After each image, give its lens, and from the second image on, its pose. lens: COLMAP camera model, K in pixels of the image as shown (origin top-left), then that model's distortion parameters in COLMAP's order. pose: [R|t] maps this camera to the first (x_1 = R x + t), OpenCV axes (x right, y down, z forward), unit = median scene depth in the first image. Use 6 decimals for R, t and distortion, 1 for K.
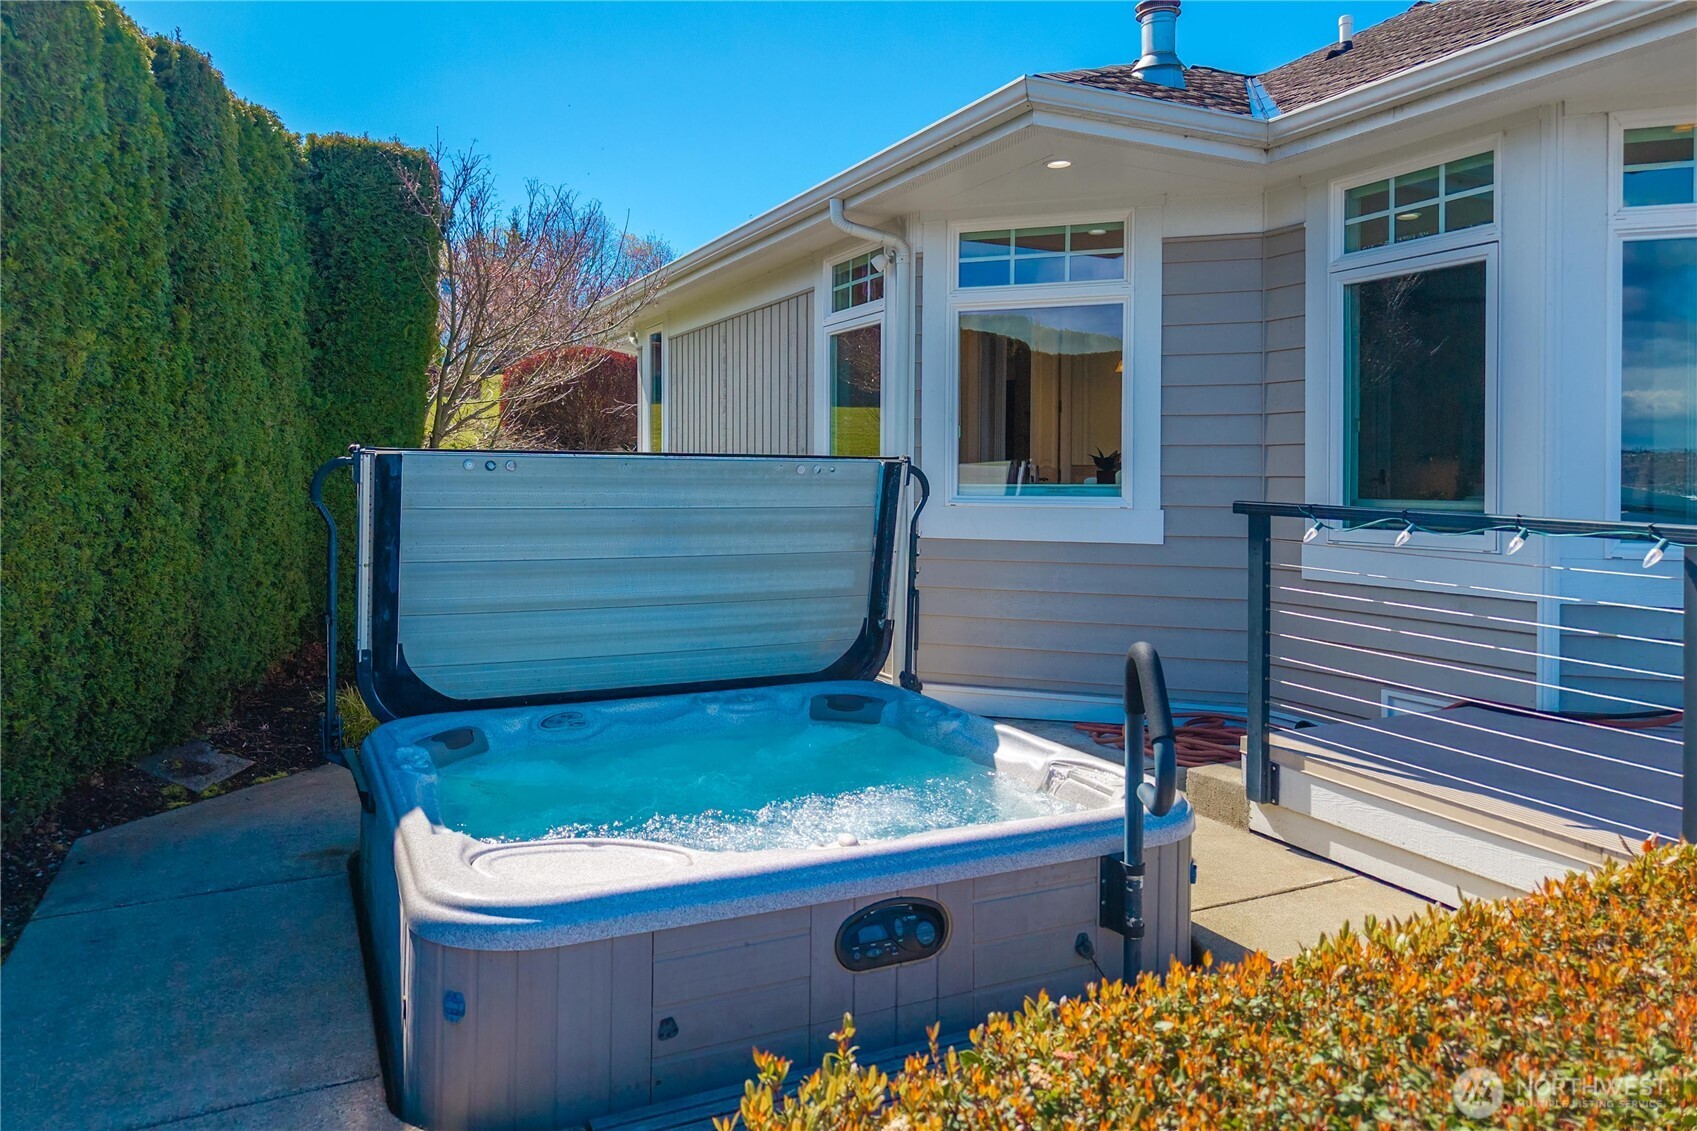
lens RADIAL K [[1150.3, 0, 849.9], [0, 1150.3, 566.3], [0, 0, 1]] dist [0.008264, -0.004100]
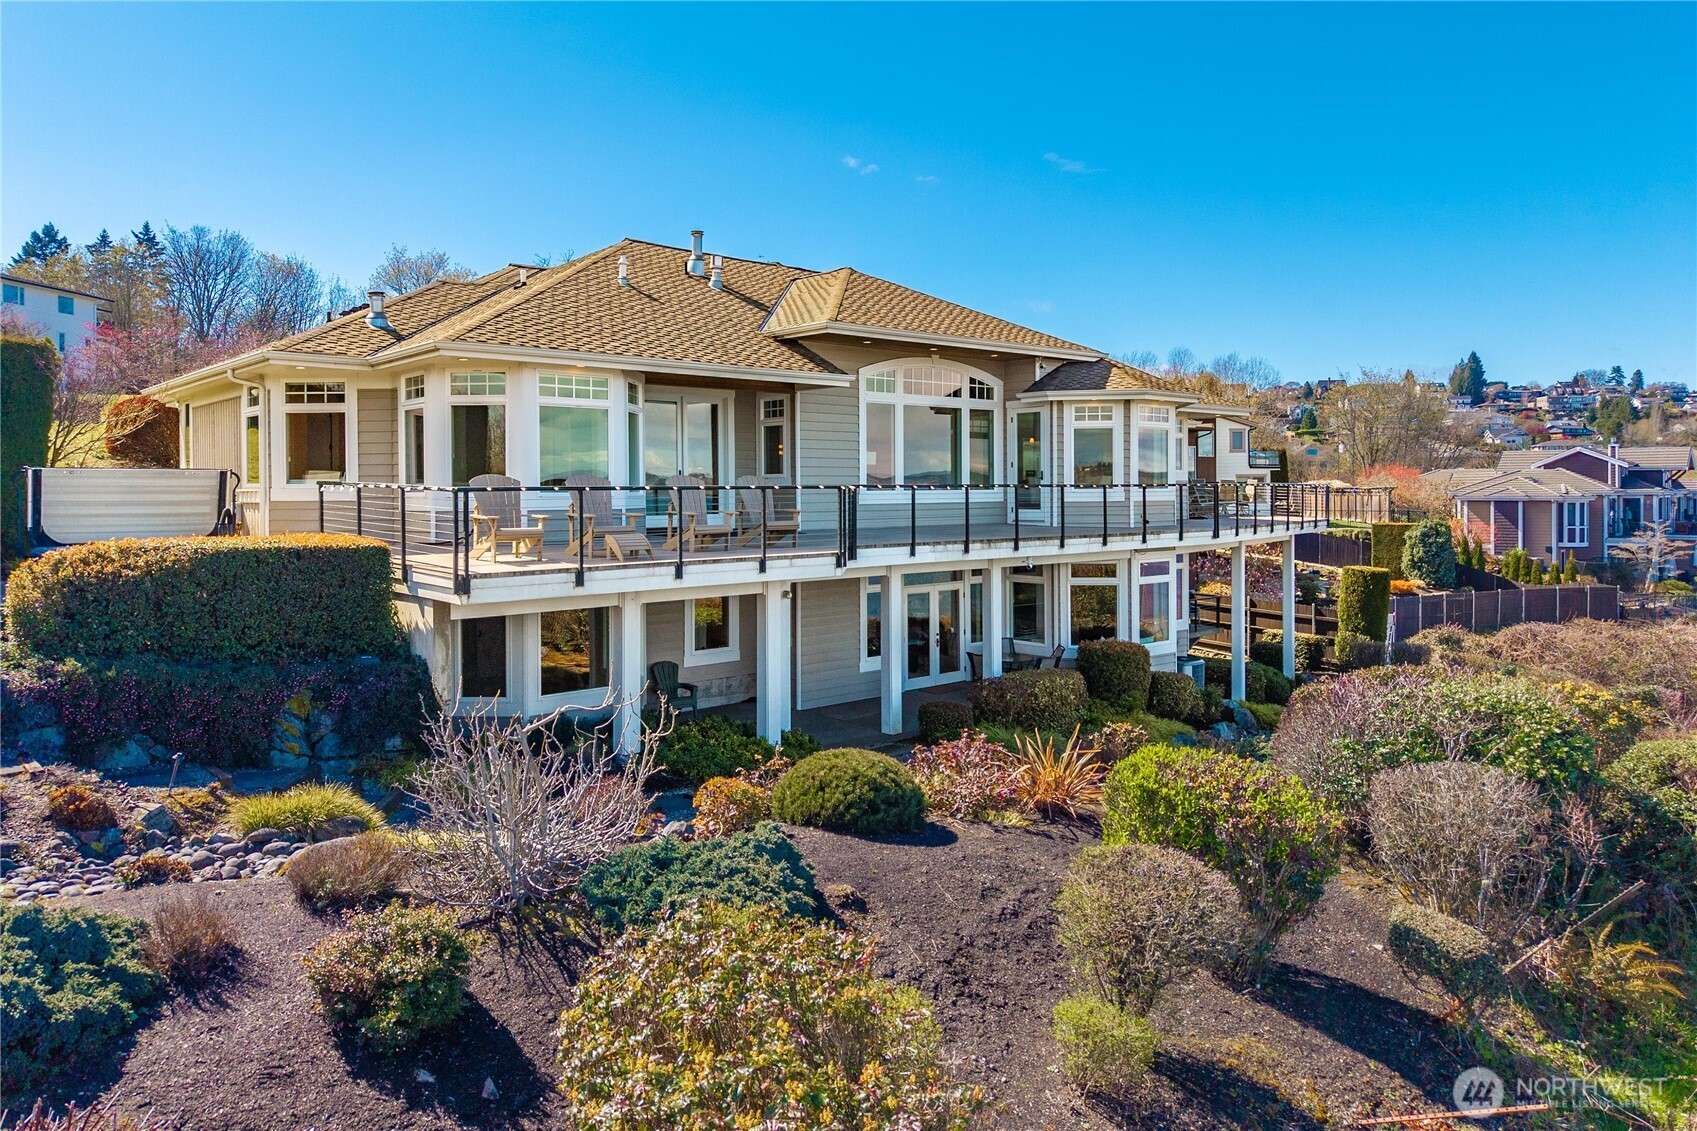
lens RADIAL K [[1150.3, 0, 850.0], [0, 1150.3, 569.7], [0, 0, 1]] dist [0.008264, -0.004100]
pose [[0.967786, -0.023347, 0.250690, 0.867710], [0.025505, 0.999660, -0.005360, 0.228473], [-0.250479, 0.011581, 0.968053, -2.365697]]
